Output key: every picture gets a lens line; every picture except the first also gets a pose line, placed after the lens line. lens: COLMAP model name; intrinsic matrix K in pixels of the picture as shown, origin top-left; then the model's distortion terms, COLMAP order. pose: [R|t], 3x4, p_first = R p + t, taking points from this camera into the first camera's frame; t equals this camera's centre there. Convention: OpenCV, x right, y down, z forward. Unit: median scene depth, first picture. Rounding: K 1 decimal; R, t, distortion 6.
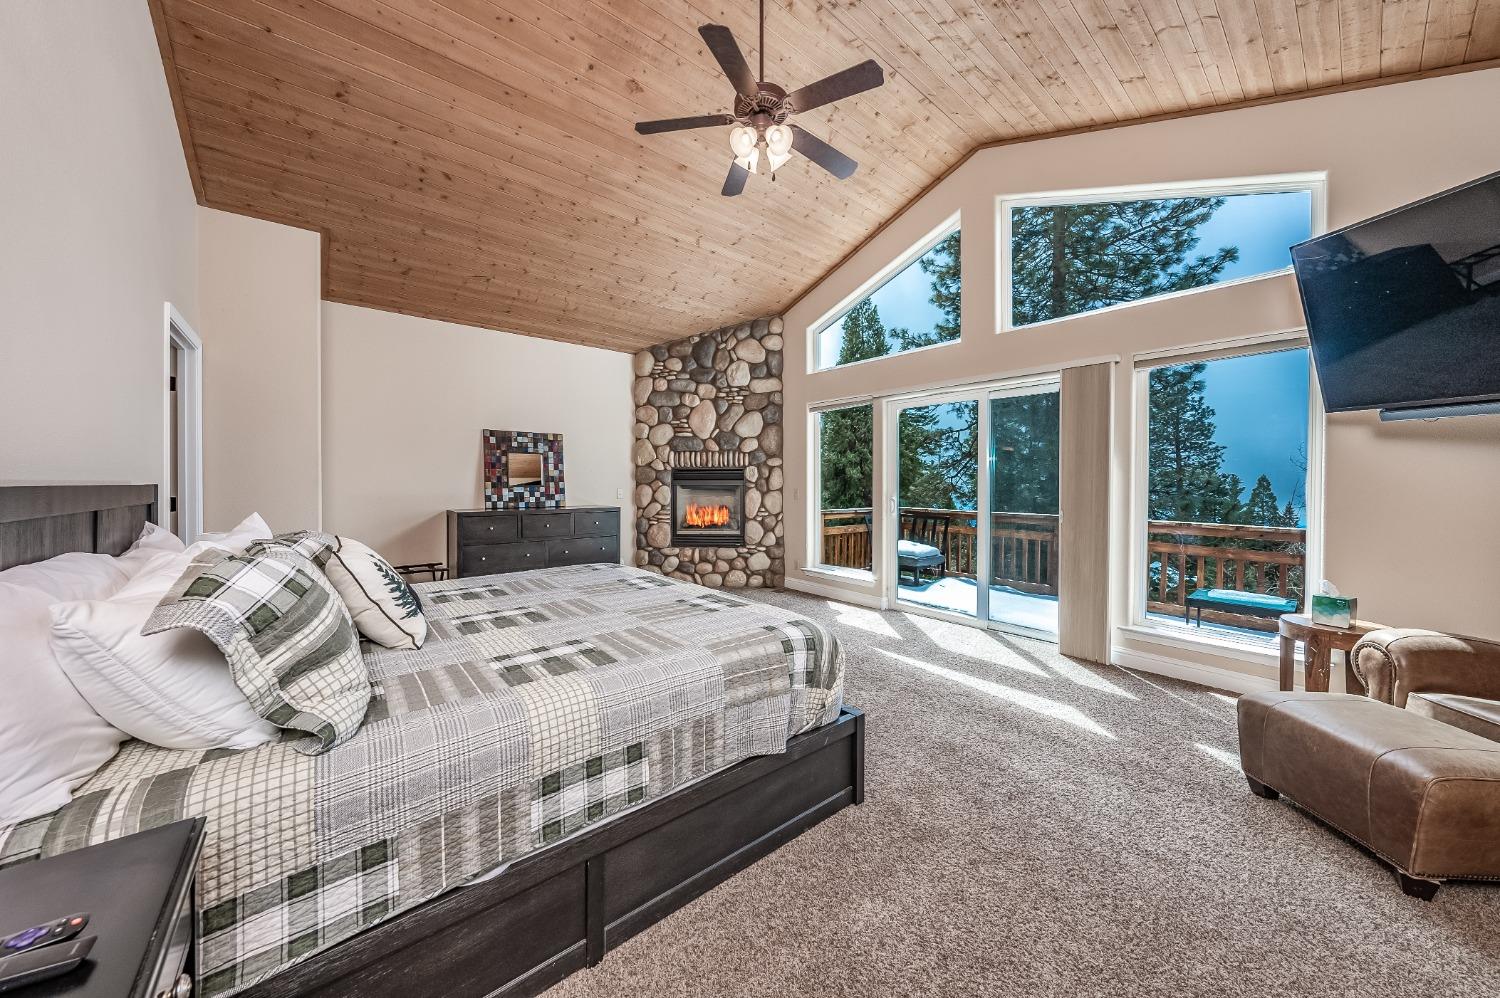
lens RADIAL K [[514.3, 0, 749.9], [0, 514.3, 485.8], [0, 0, 1]] dist [-0.005190, 0.000069]
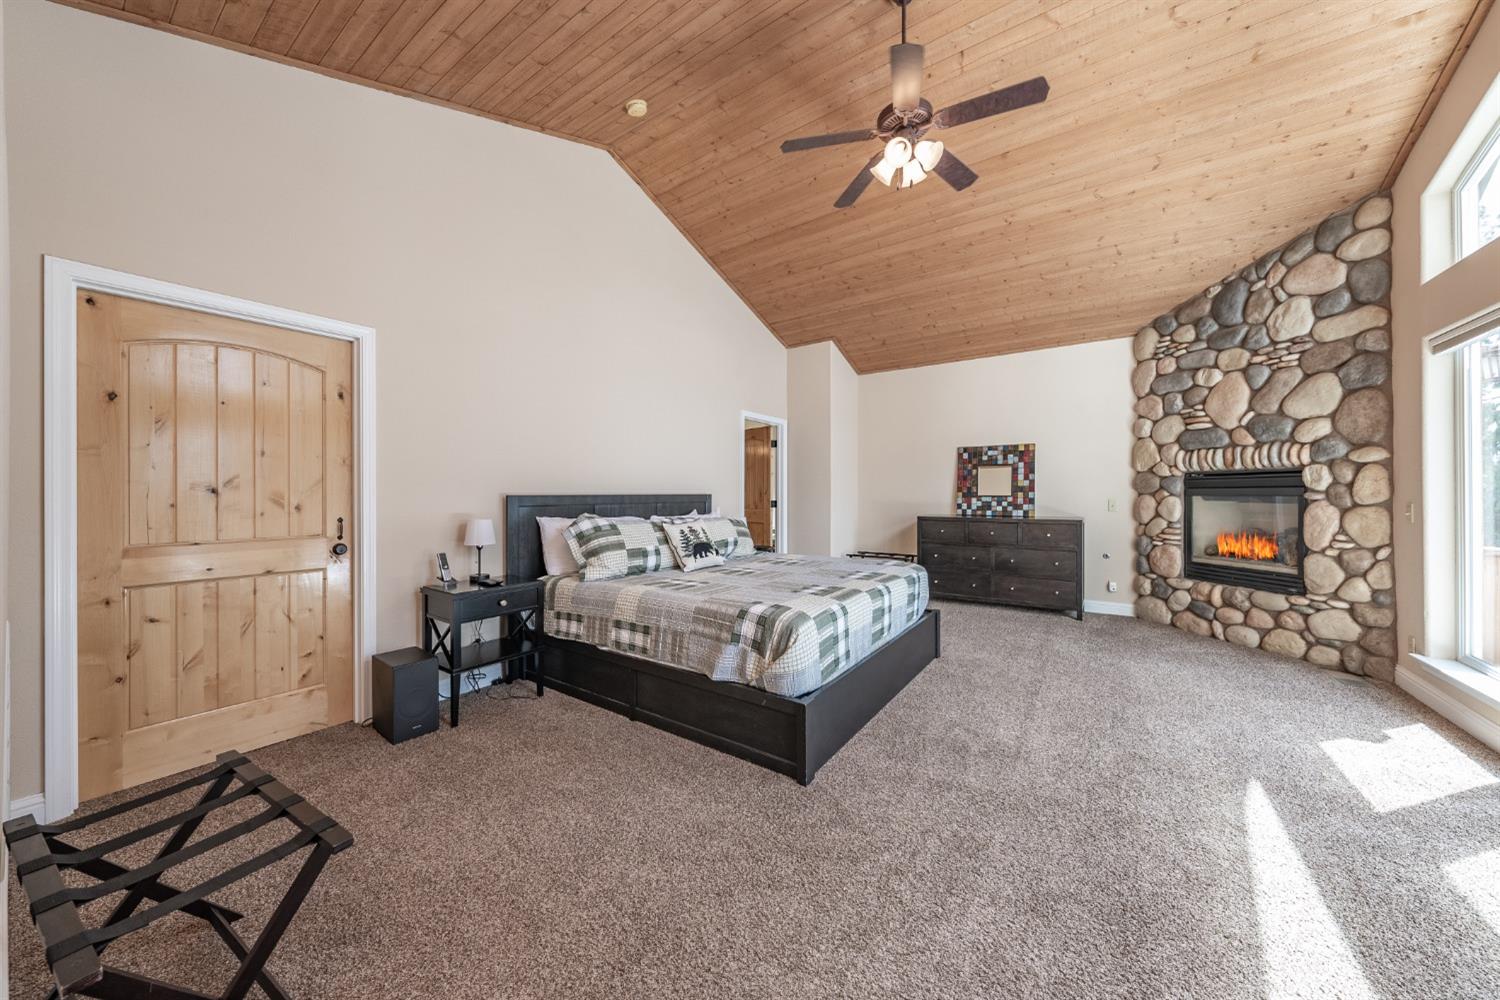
lens RADIAL K [[514.3, 0, 749.9], [0, 514.3, 486.8], [0, 0, 1]] dist [-0.005190, 0.000069]
pose [[0.262606, -0.013858, -0.964804, 0.407903], [-0.004075, 0.999872, -0.015471, 0.000155], [0.964895, 0.007994, 0.262515, 0.196882]]
